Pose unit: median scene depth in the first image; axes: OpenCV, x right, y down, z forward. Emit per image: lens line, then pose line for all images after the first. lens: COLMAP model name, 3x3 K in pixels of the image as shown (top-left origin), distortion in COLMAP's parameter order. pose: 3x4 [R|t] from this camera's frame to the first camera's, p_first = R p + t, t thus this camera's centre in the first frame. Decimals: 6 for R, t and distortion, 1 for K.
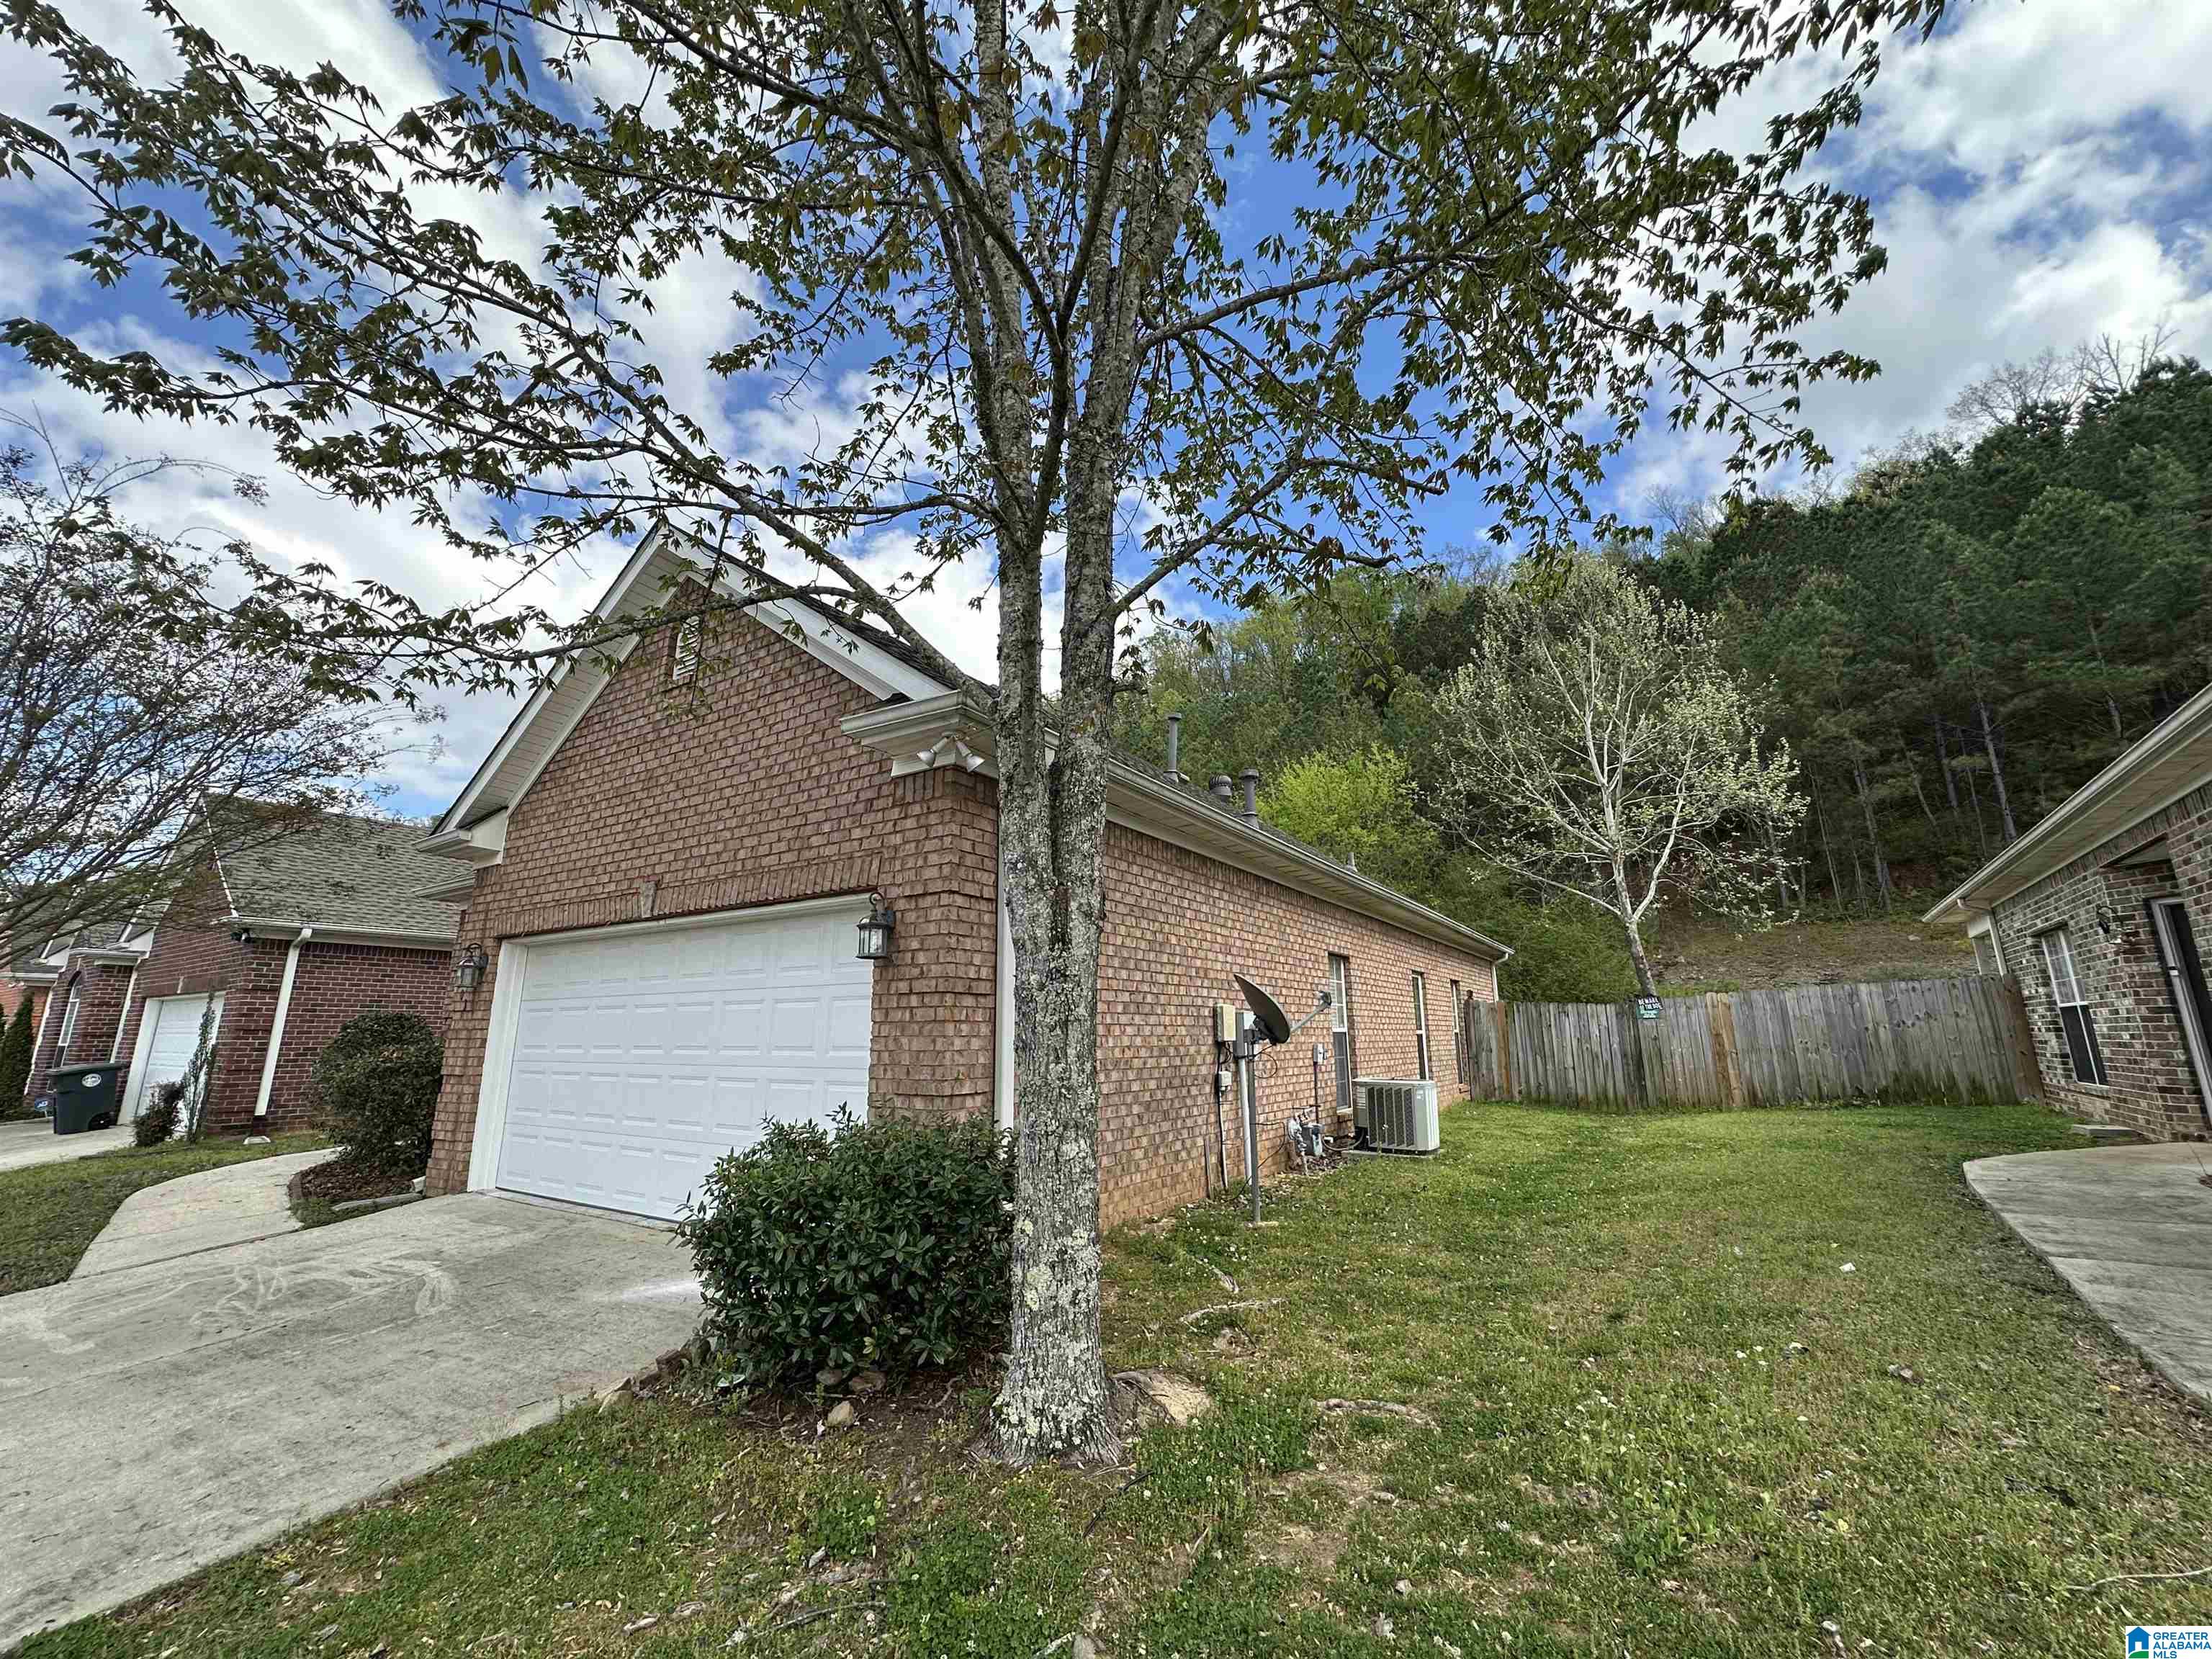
lens RADIAL K [[883.4, 0, 1104.4], [0, 883.4, 831.9], [0, 0, 1]] dist [-0.001699, 0.000026]
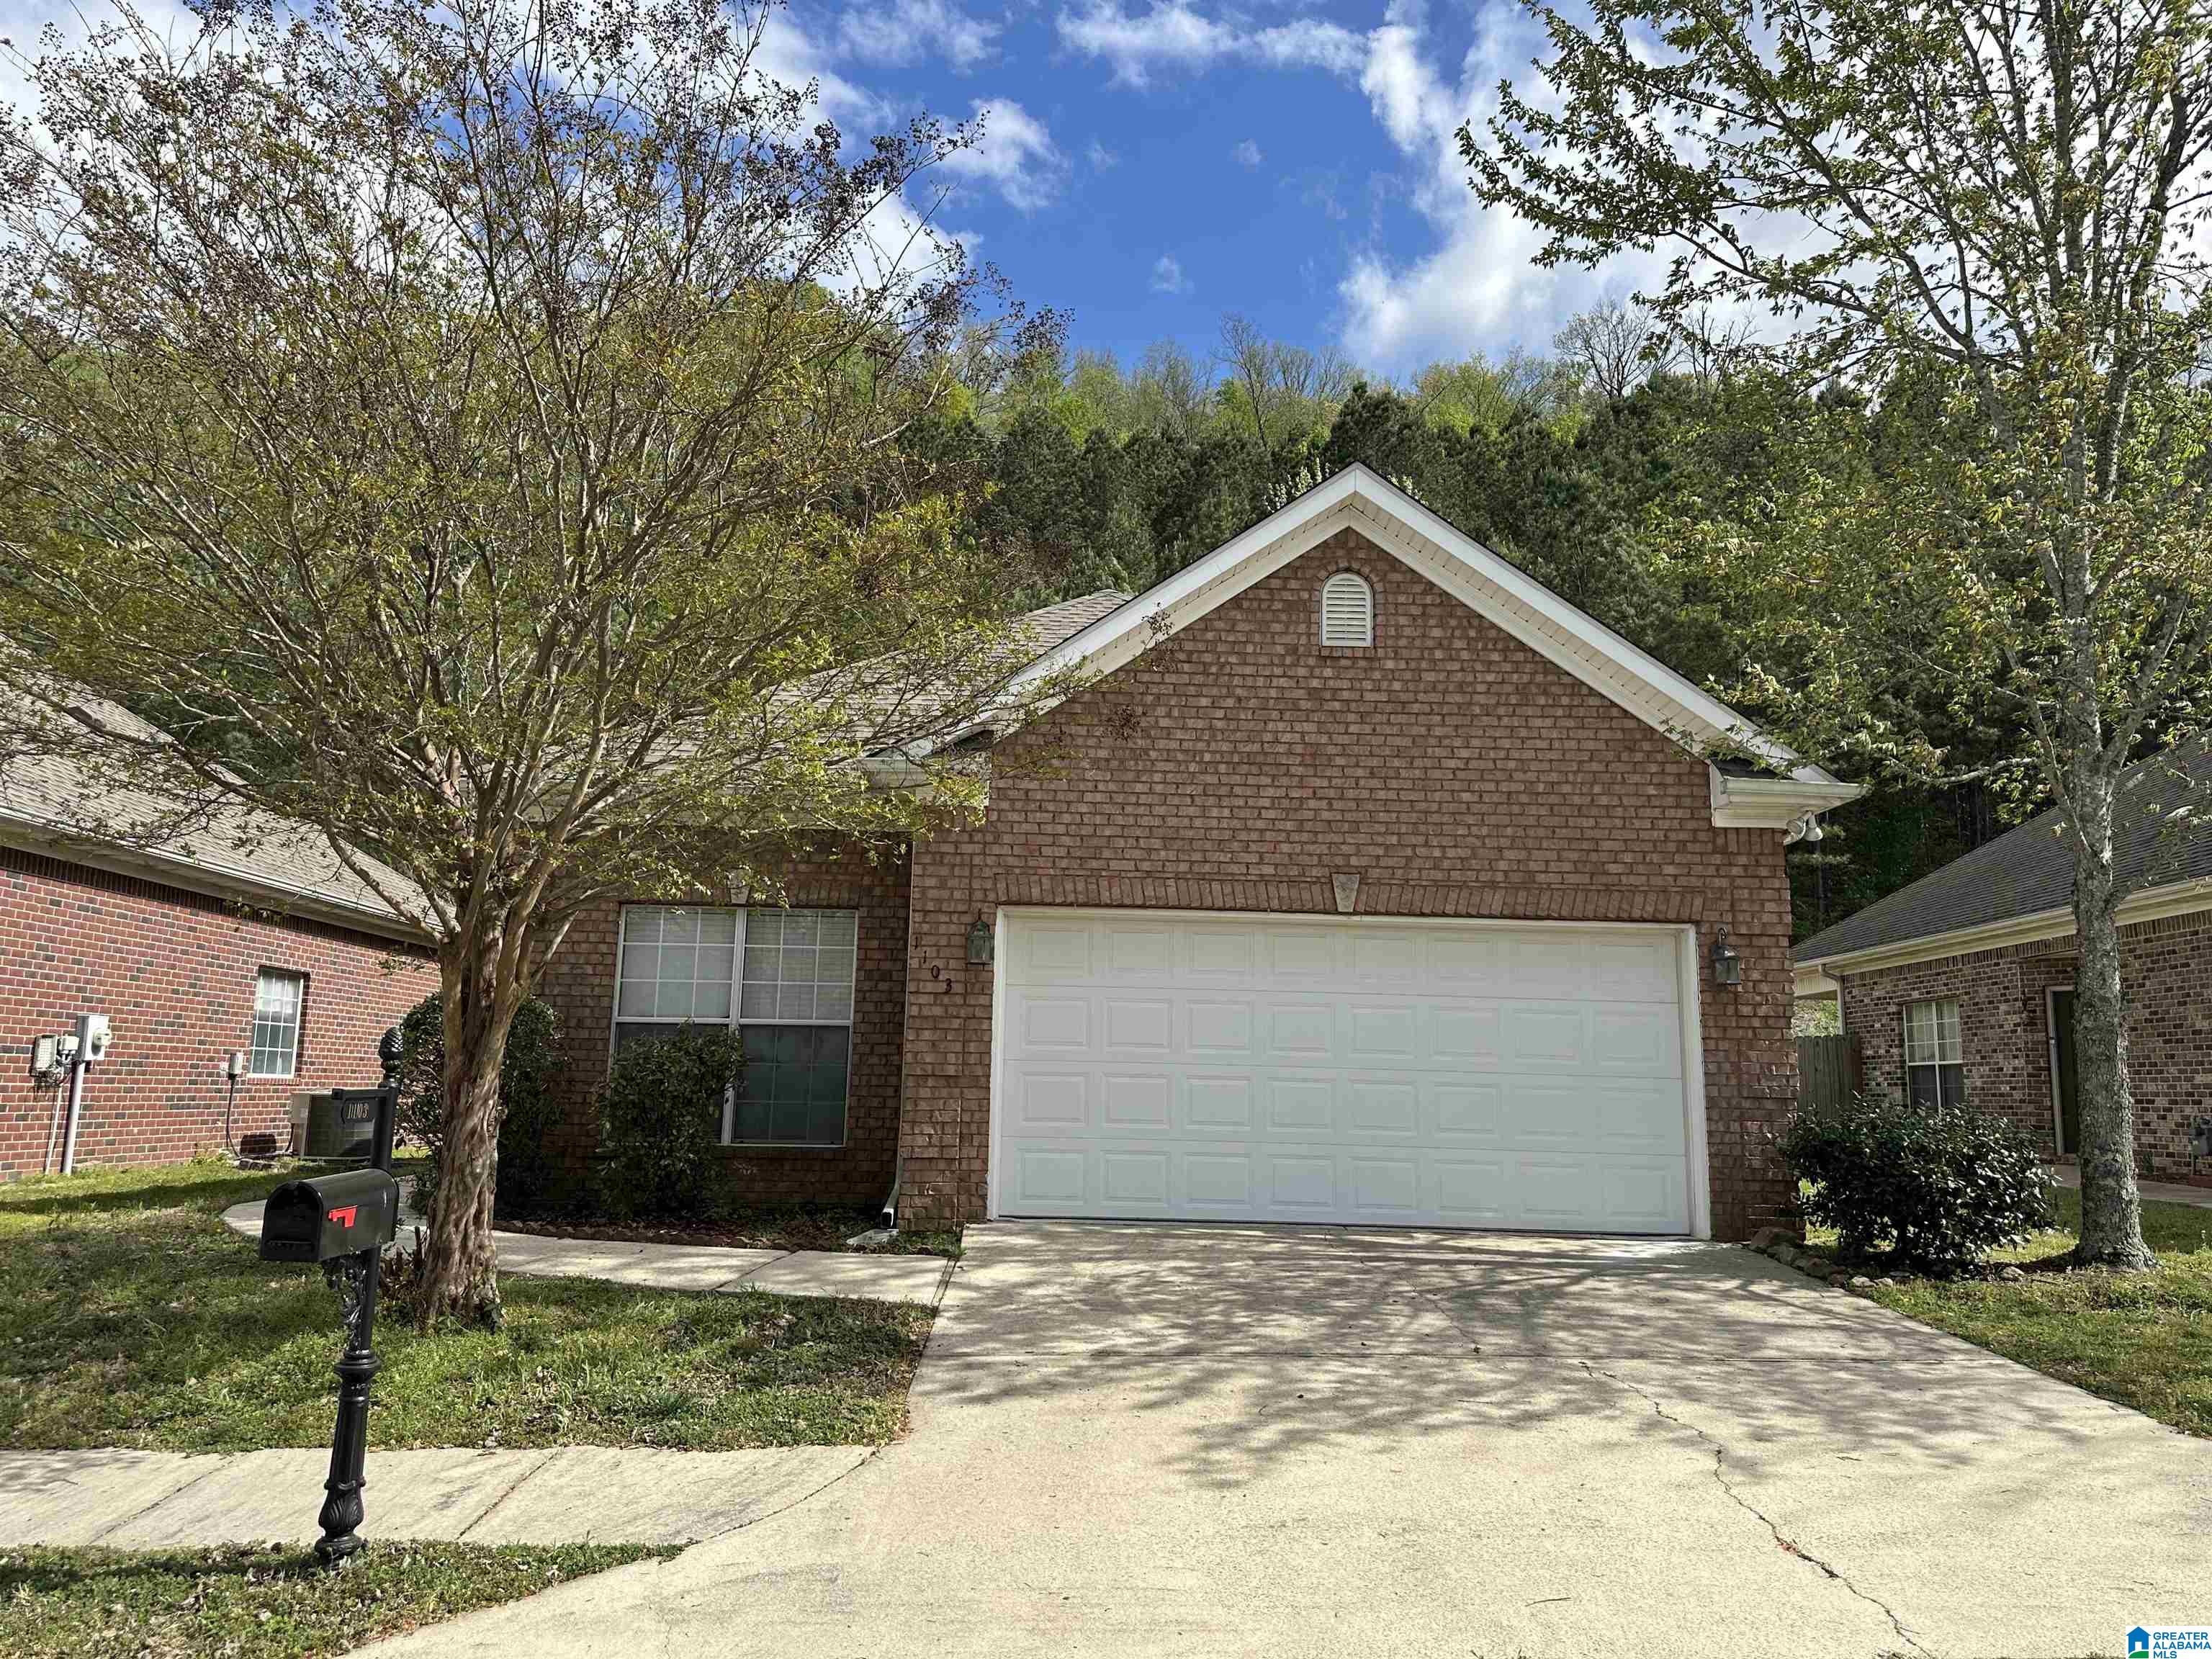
lens RADIAL K [[1550.4, 0, 1121.5], [0, 1550.4, 837.8], [0, 0, 1]] dist [0.135127, -0.206671]
pose [[0.817046, 0.113647, 0.565262, -1.628502], [-0.152790, 0.988009, 0.022205, 0.019303], [-0.555960, -0.104509, 0.824613, -0.205500]]
